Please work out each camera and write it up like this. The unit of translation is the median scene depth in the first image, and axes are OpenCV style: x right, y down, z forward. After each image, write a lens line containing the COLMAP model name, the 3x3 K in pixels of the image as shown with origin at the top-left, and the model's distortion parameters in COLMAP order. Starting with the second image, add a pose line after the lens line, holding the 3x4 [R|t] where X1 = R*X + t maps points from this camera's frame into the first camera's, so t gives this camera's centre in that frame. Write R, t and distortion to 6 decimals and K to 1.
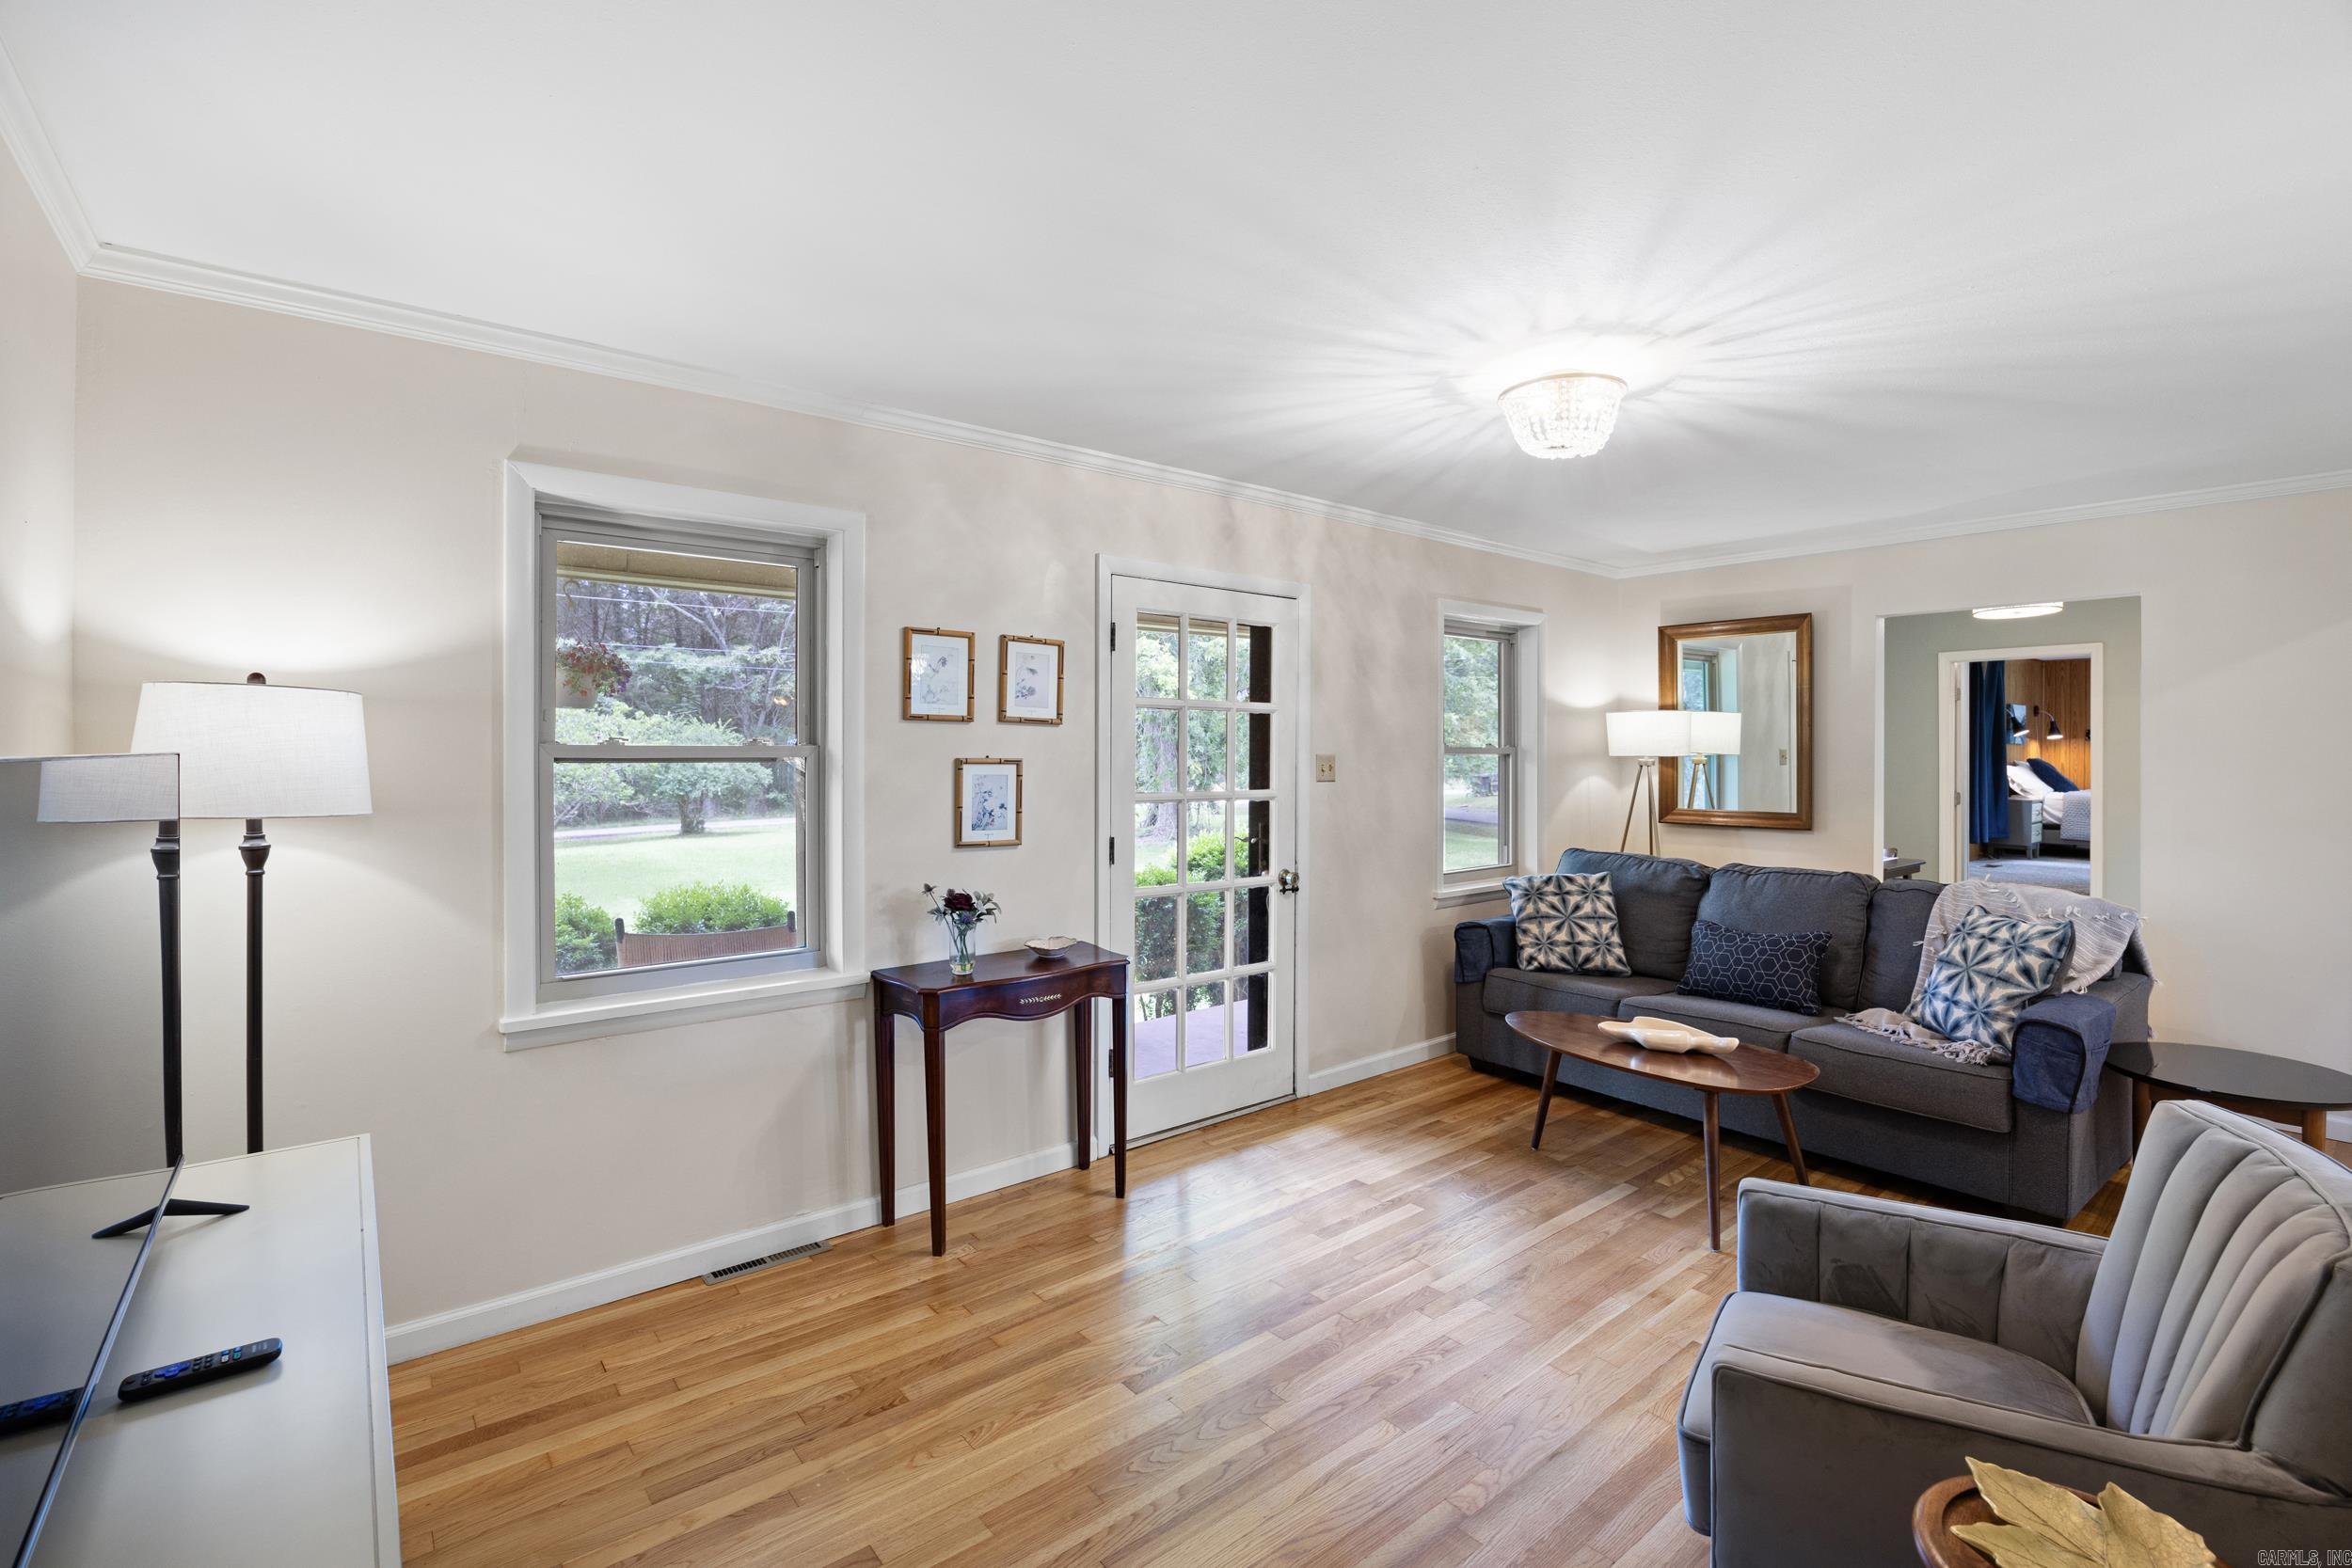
lens RADIAL K [[1053.7, 0, 1174.2], [0, 1053.7, 756.1], [0, 0, 1]] dist [-0.014817, -0.000536]
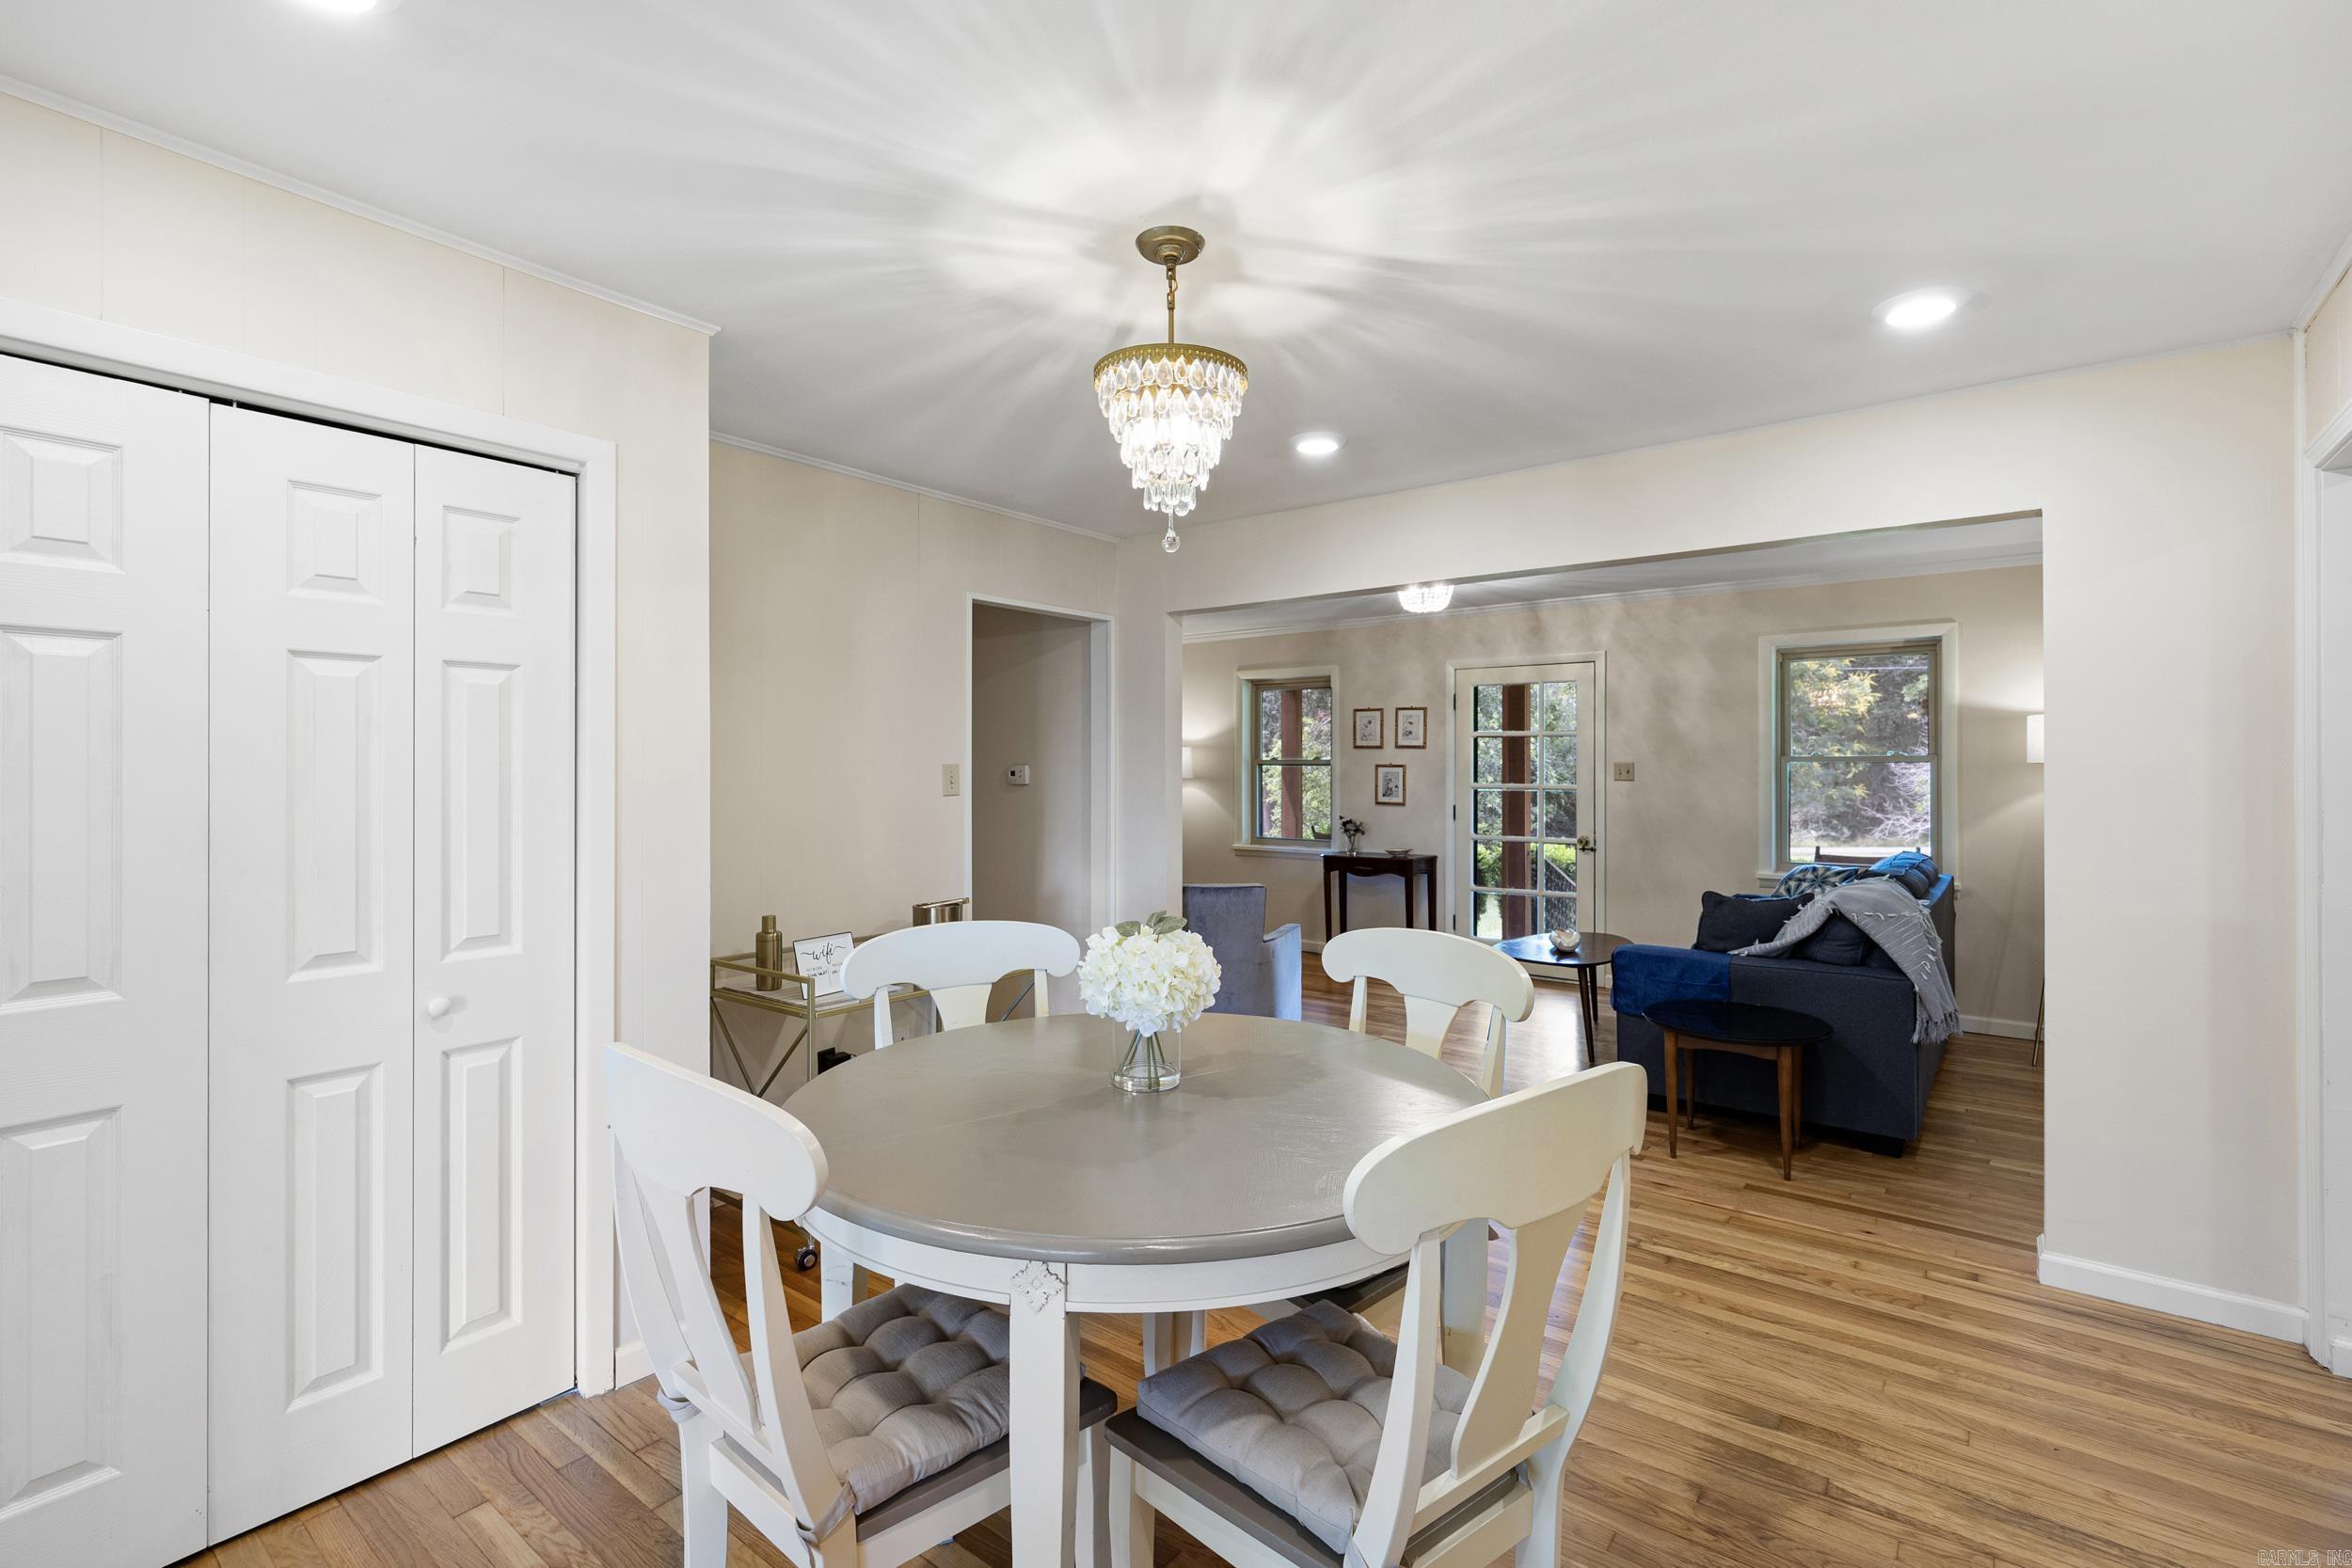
lens RADIAL K [[1053.7, 0, 1174.8], [0, 1053.7, 760.0], [0, 0, 1]] dist [-0.014817, -0.000536]
pose [[0.216861, -0.003639, -0.976196, 1.908780], [-0.001799, 0.999990, -0.004127, 0.002815], [0.976201, 0.002651, 0.216852, 0.084223]]
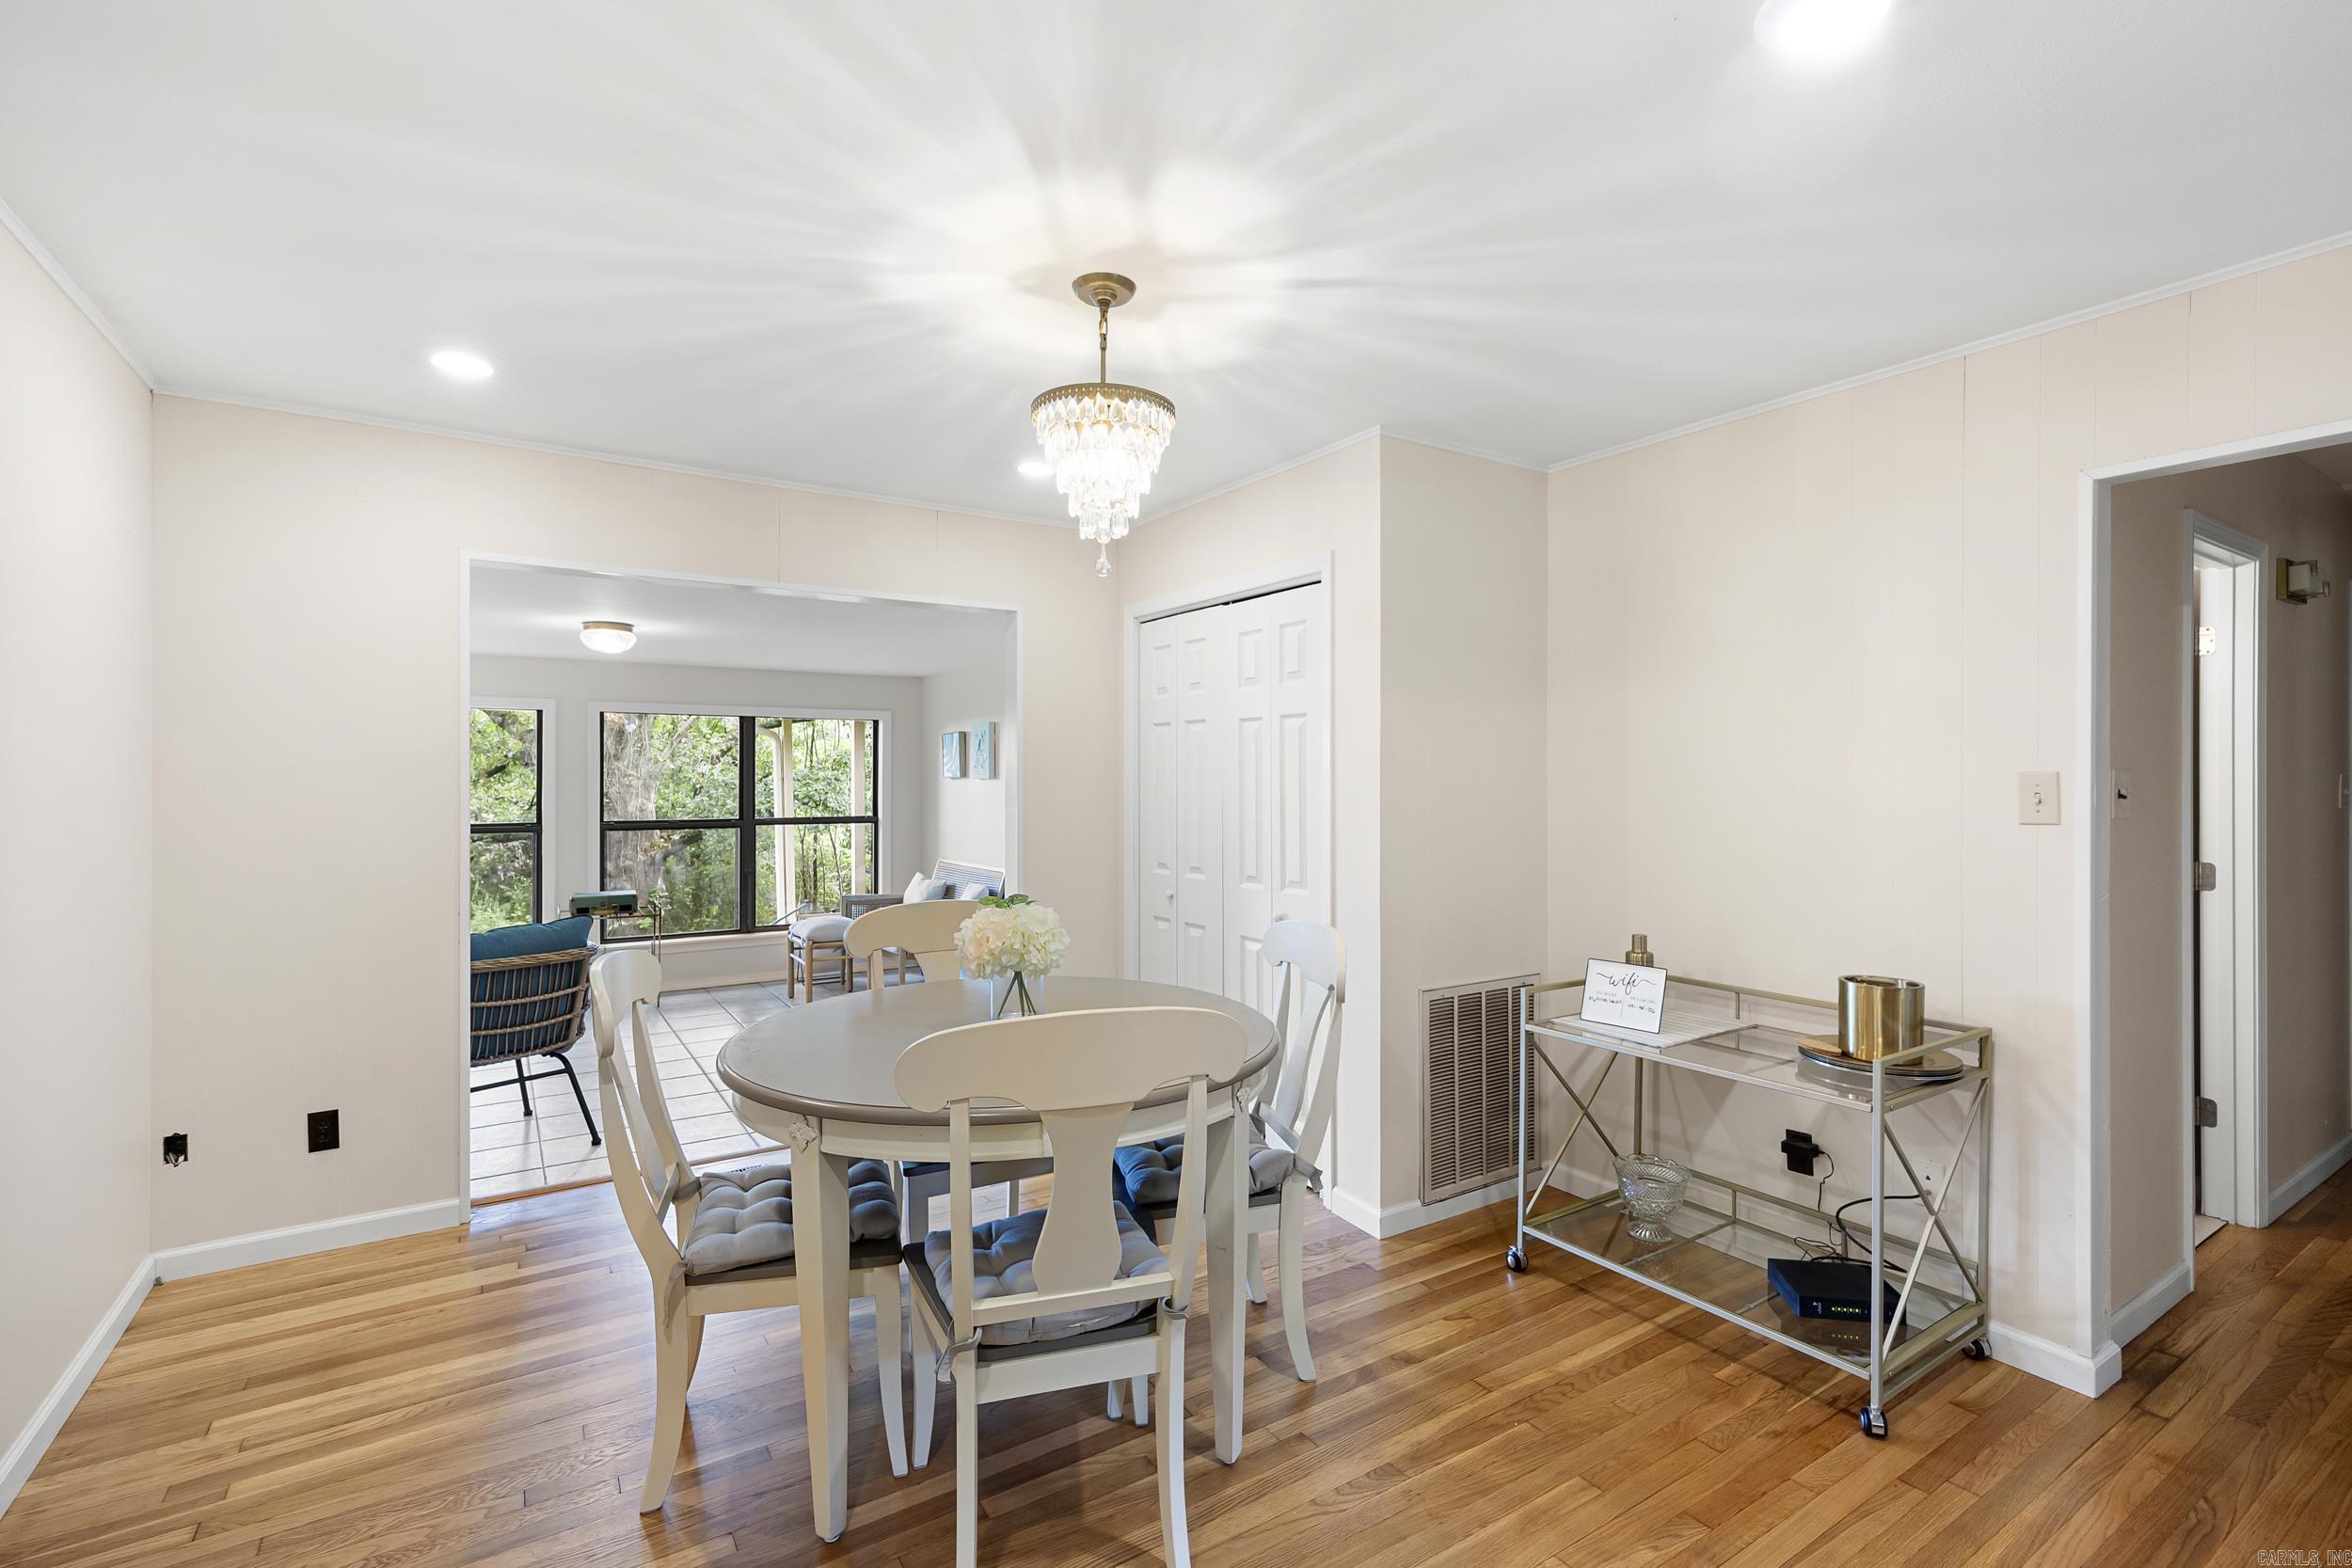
lens RADIAL K [[1053.7, 0, 1198.9], [0, 1053.7, 781.6], [0, 0, 1]] dist [-0.014817, -0.000536]
pose [[-0.995506, 0.003439, 0.094637, 1.170376], [0.003816, 0.999985, 0.003802, 0.004916], [-0.094622, 0.004146, -0.995505, 0.885657]]
